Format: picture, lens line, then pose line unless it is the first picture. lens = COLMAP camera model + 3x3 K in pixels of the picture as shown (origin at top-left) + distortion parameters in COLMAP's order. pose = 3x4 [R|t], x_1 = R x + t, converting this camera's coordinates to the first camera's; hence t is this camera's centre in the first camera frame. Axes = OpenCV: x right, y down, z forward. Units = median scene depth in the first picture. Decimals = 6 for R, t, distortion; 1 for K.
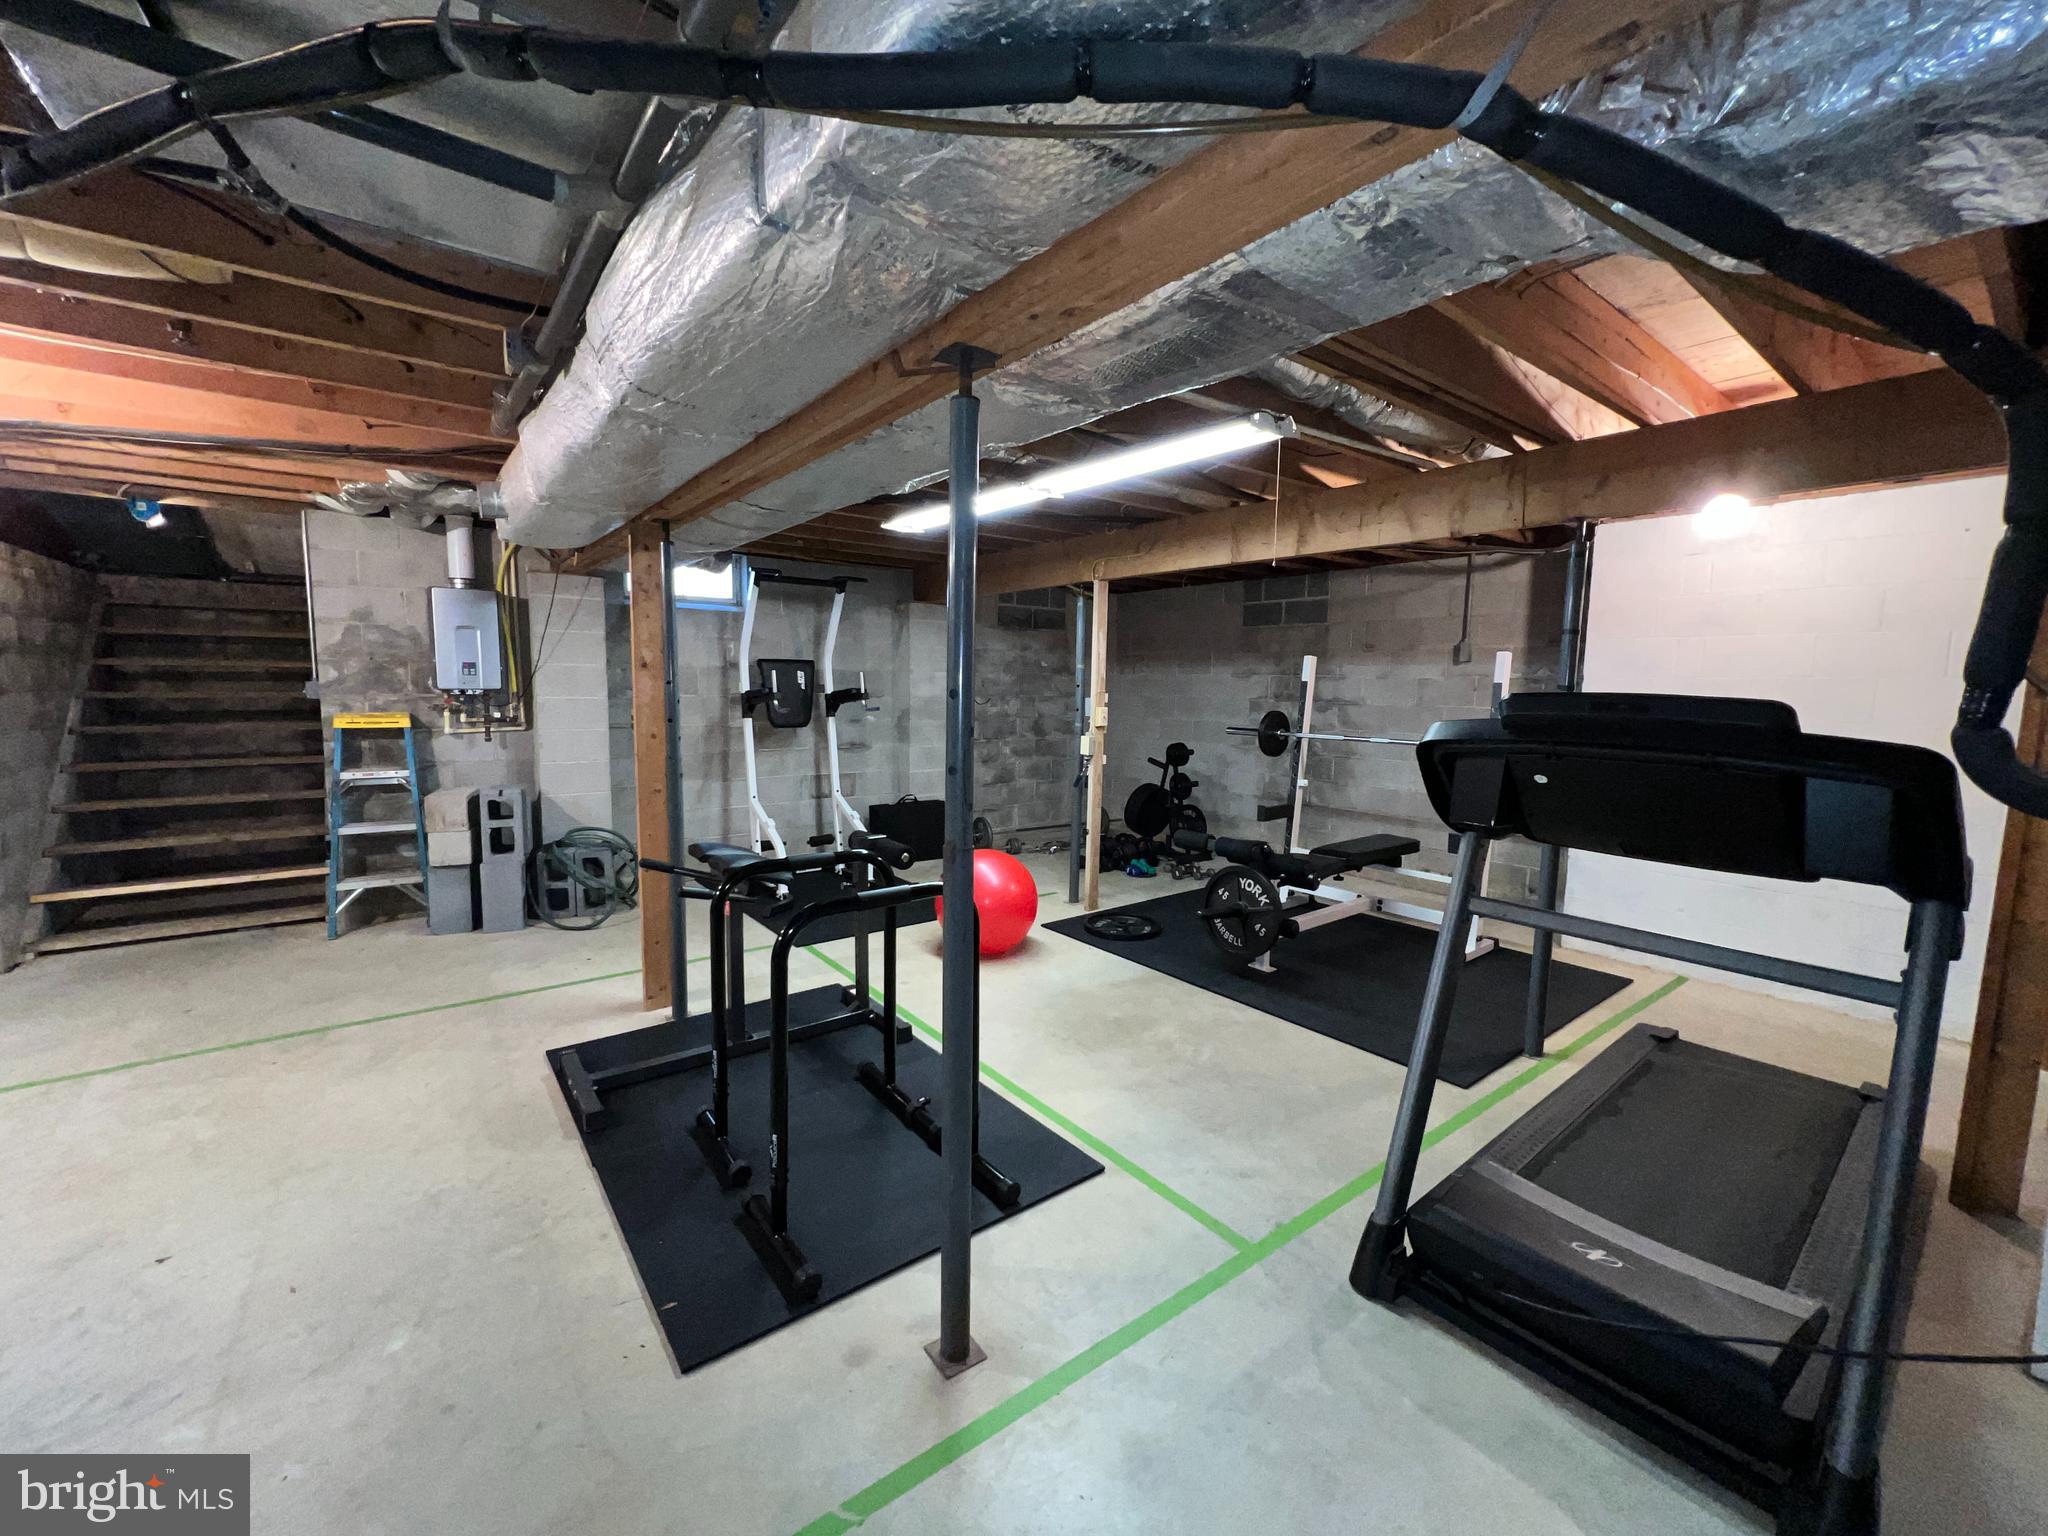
lens RADIAL K [[814.0, 0, 1026.9], [0, 814.0, 762.3], [0, 0, 1]] dist [-0.003361, -0.000282]
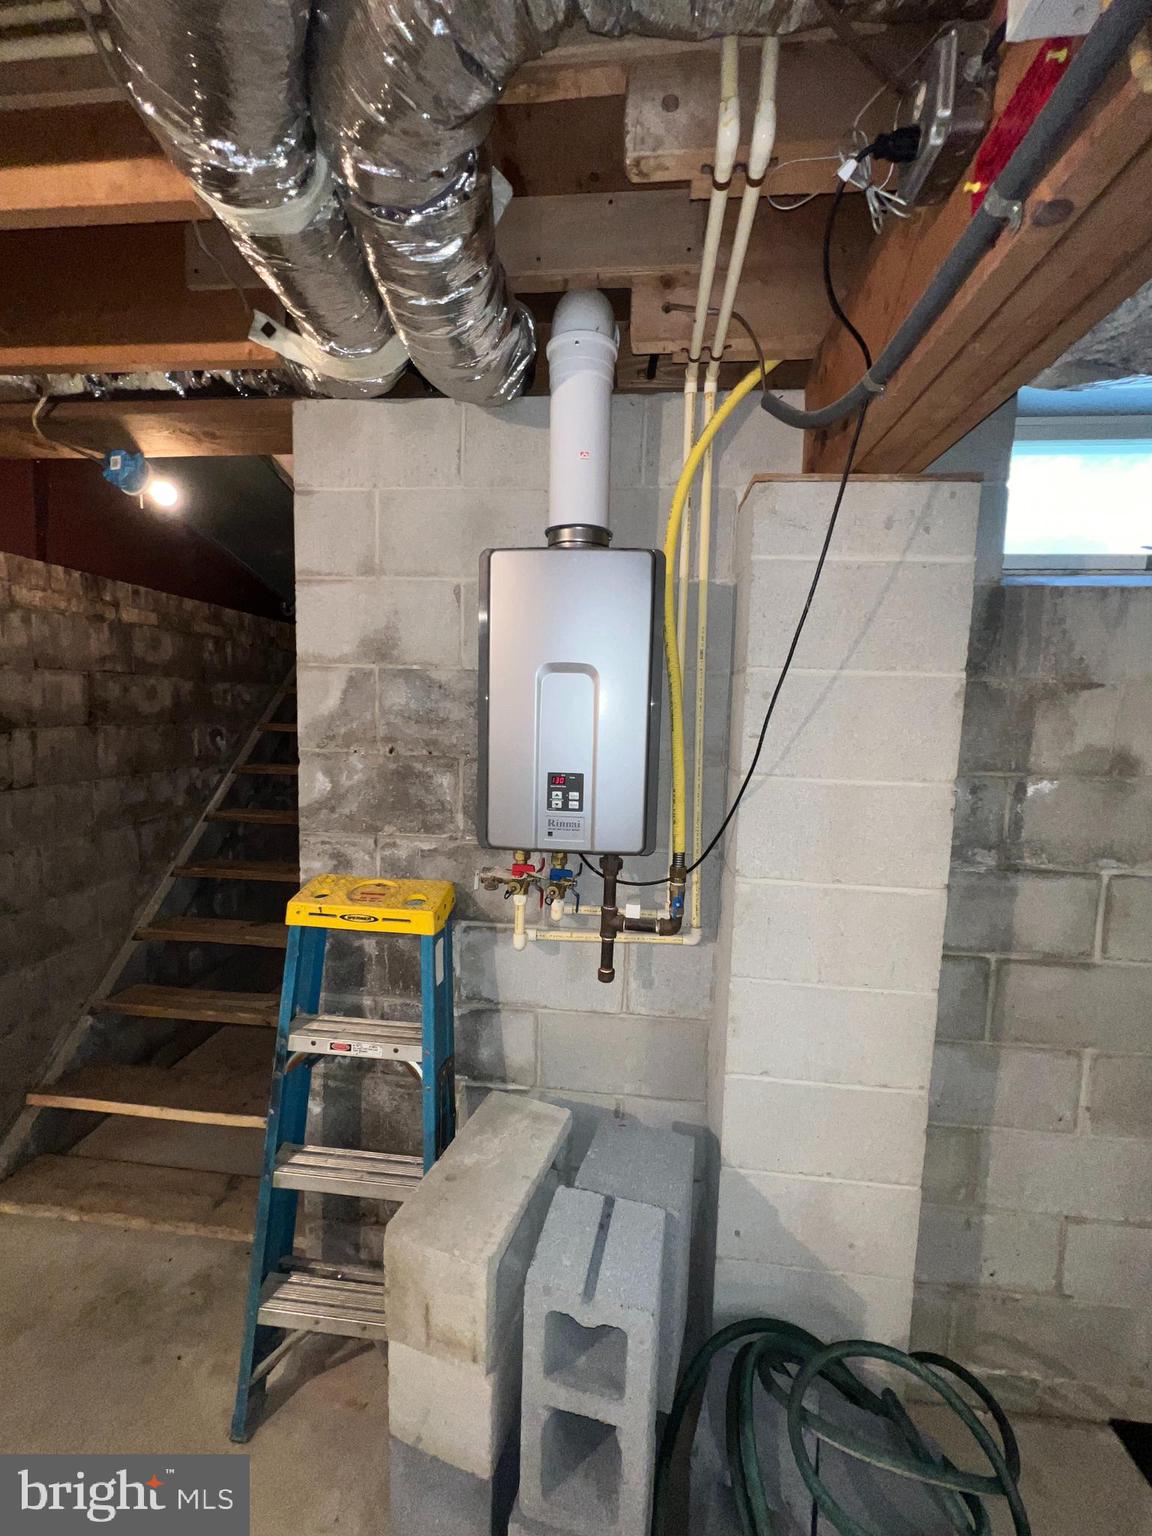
lens RADIAL K [[610.5, 0, 579.6], [0, 610.5, 765.9], [0, 0, 1]] dist [-0.003361, -0.000282]
pose [[0.727682, 0.066381, -0.682695, -0.520751], [-0.083902, 0.996446, 0.007458, -0.129868], [0.680764, 0.051852, 0.730665, 0.834164]]
